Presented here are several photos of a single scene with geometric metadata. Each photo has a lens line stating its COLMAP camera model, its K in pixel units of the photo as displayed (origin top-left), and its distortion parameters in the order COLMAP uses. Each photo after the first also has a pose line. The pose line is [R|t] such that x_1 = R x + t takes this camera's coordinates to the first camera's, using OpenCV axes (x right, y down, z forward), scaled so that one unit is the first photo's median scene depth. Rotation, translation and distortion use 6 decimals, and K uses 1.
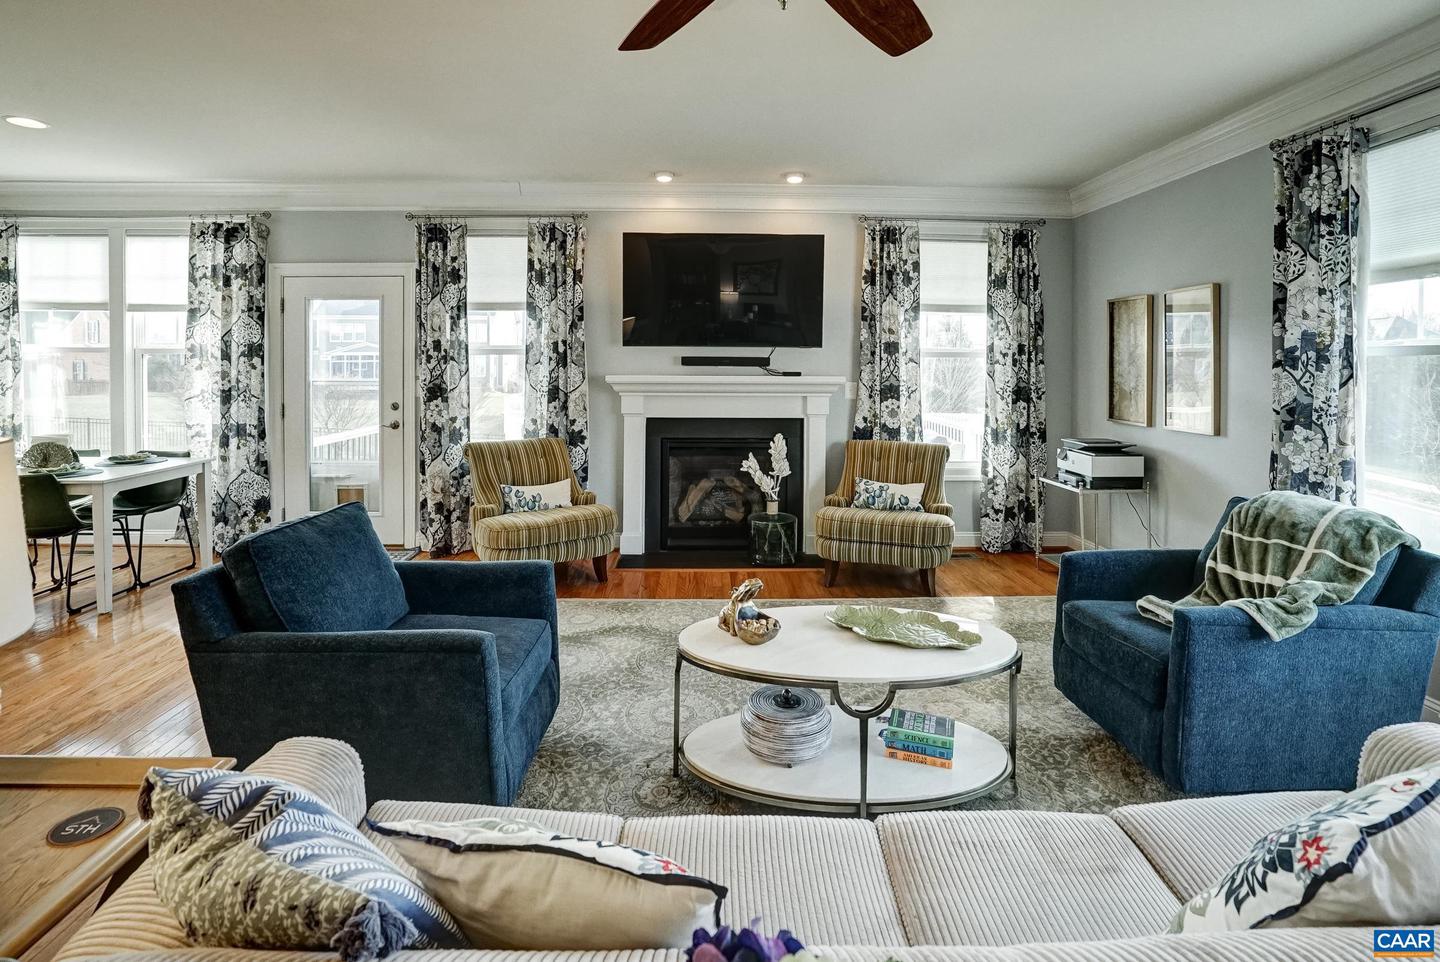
lens RADIAL K [[708.5, 0, 710.4], [0, 708.5, 395.5], [0, 0, 1]] dist [-0.055908, 0.025147]
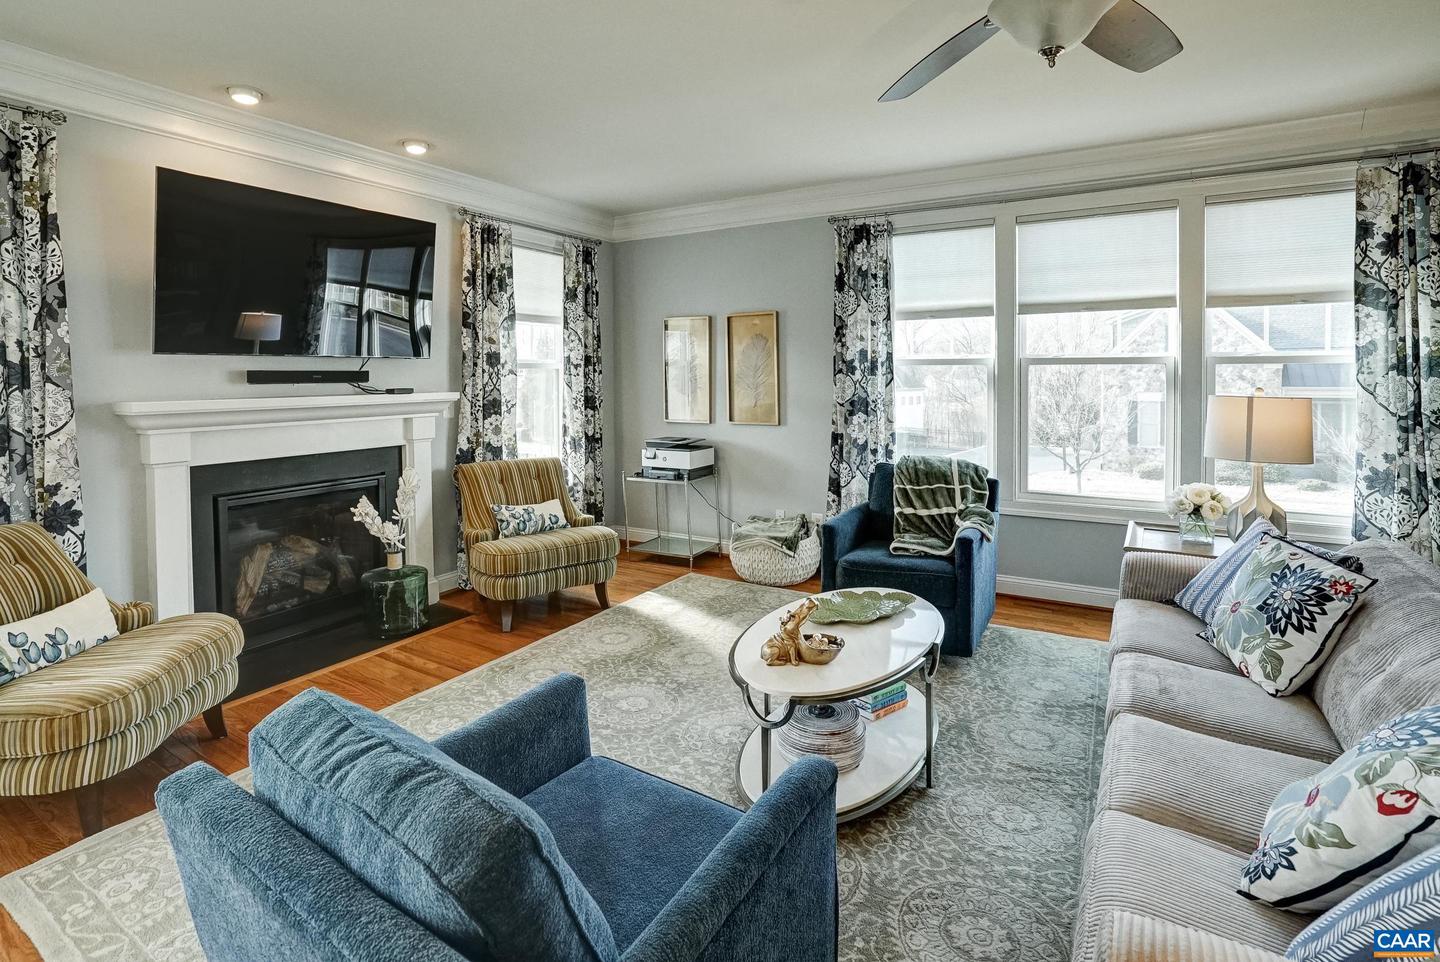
lens RADIAL K [[722.8, 0, 715.2], [0, 722.8, 388.4], [0, 0, 1]] dist [-0.052798, 0.026936]
pose [[0.530883, -0.026873, 0.847019, -0.382741], [0.050880, 0.998705, -0.000204, -0.014408], [-0.845917, 0.043204, 0.531562, 0.266449]]
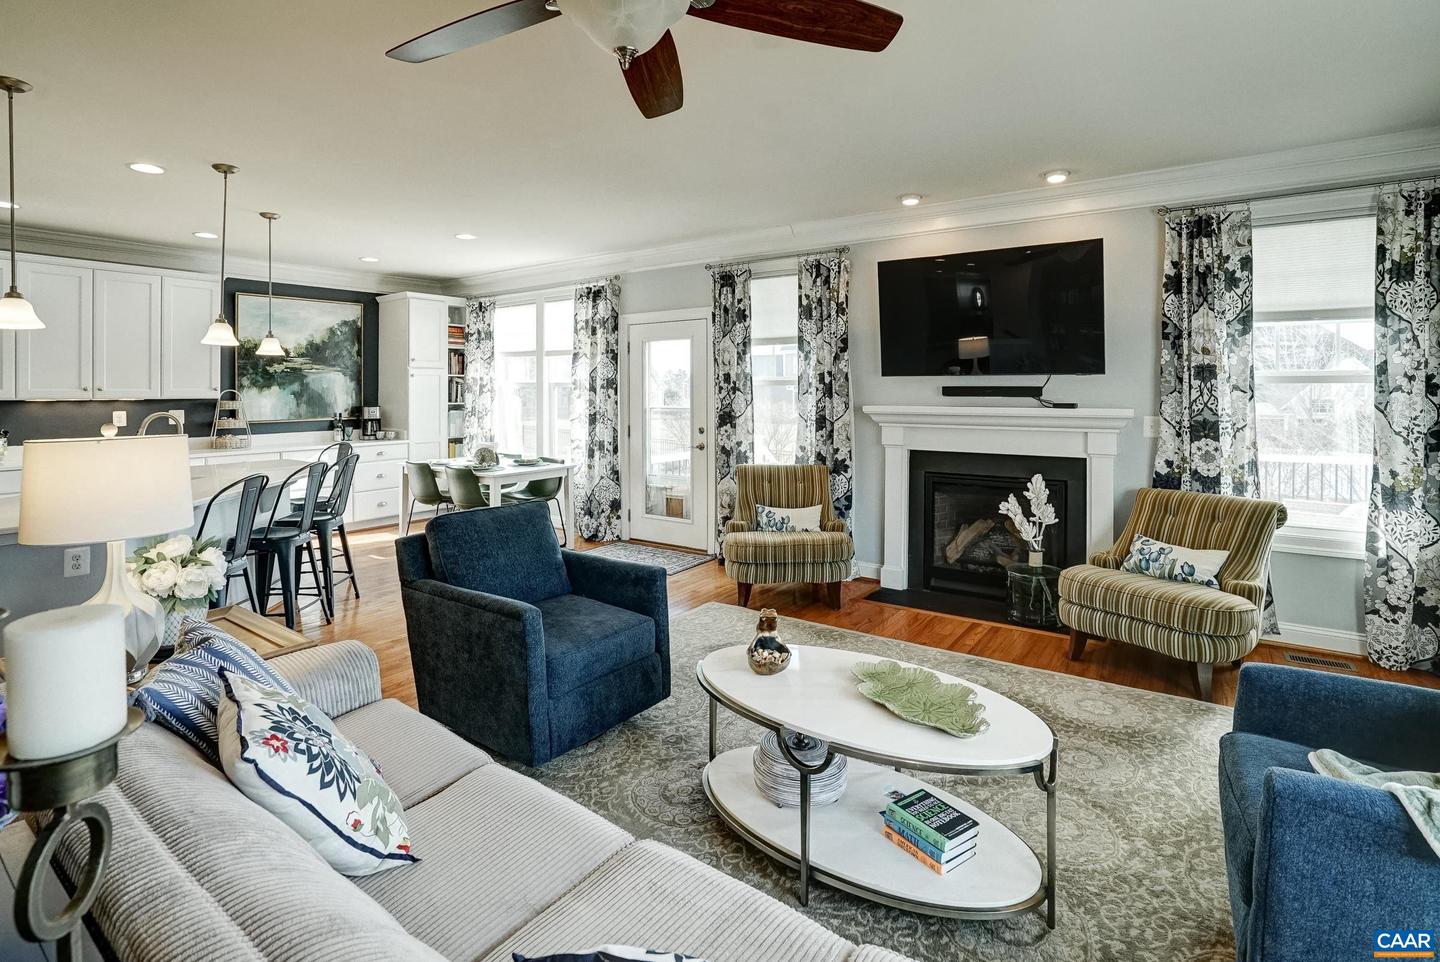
lens RADIAL K [[712.1, 0, 717.5], [0, 712.1, 413.6], [0, 0, 1]] dist [-0.057582, 0.023895]
pose [[0.798486, 0.013354, -0.601865, 0.291188], [-0.022410, 0.999720, -0.007550, -0.004397], [0.601596, 0.019516, 0.798562, 0.071092]]
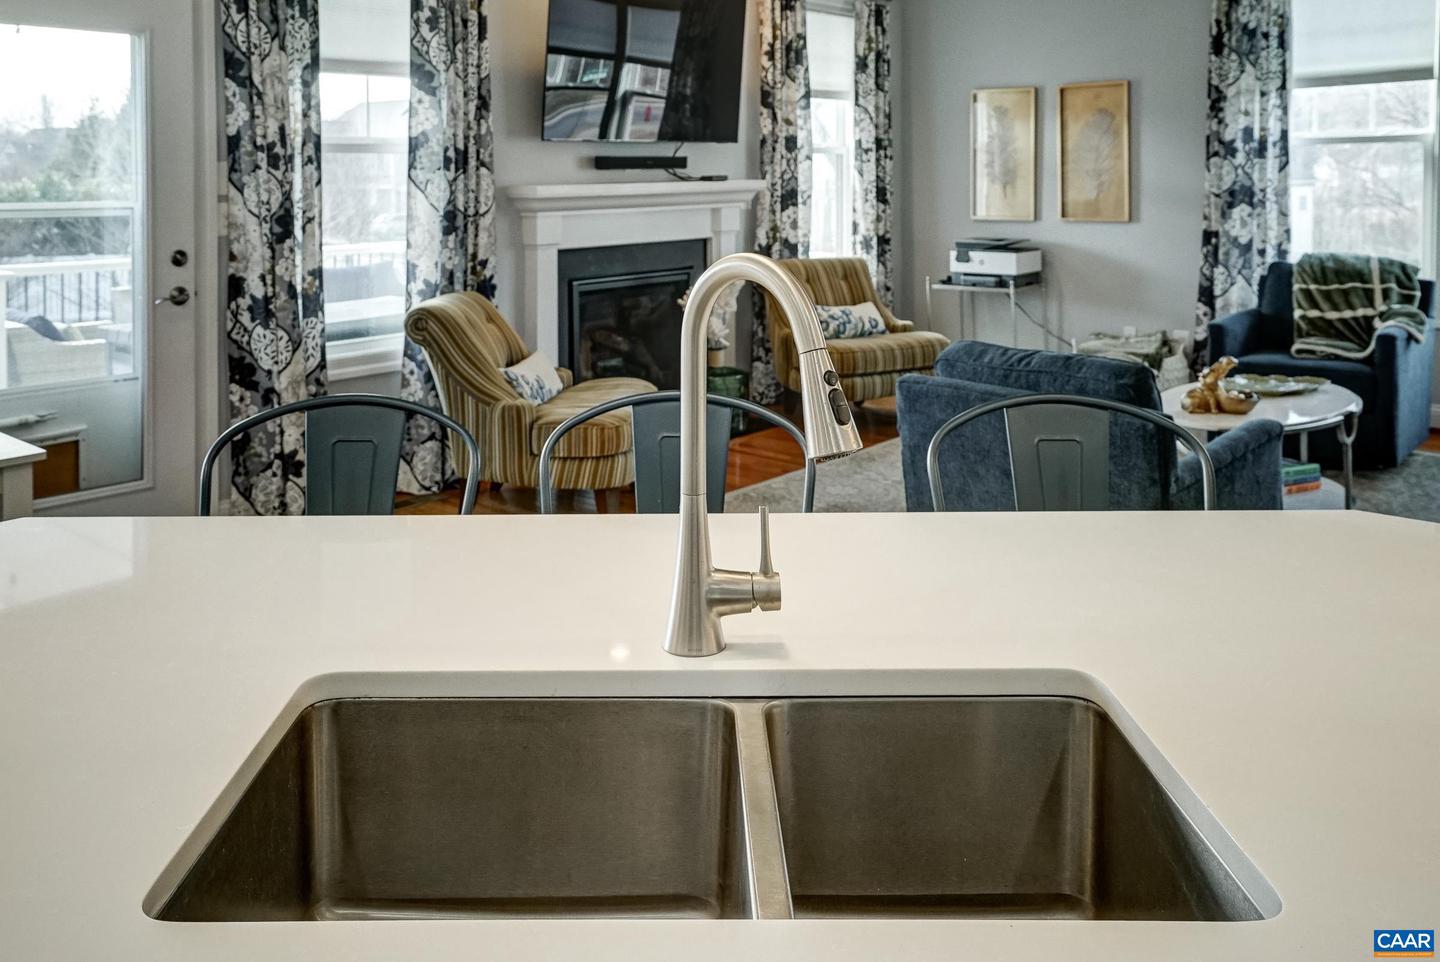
lens RADIAL K [[1218.5, 0, 677.5], [0, 1218.5, 225.2], [0, 0, 1]] dist [0.048557, 0.004149]
pose [[0.680978, -0.047985, 0.730730, -0.850554], [0.051150, 0.998530, 0.017903, -0.005555], [-0.730515, 0.025186, 0.682432, 0.155543]]
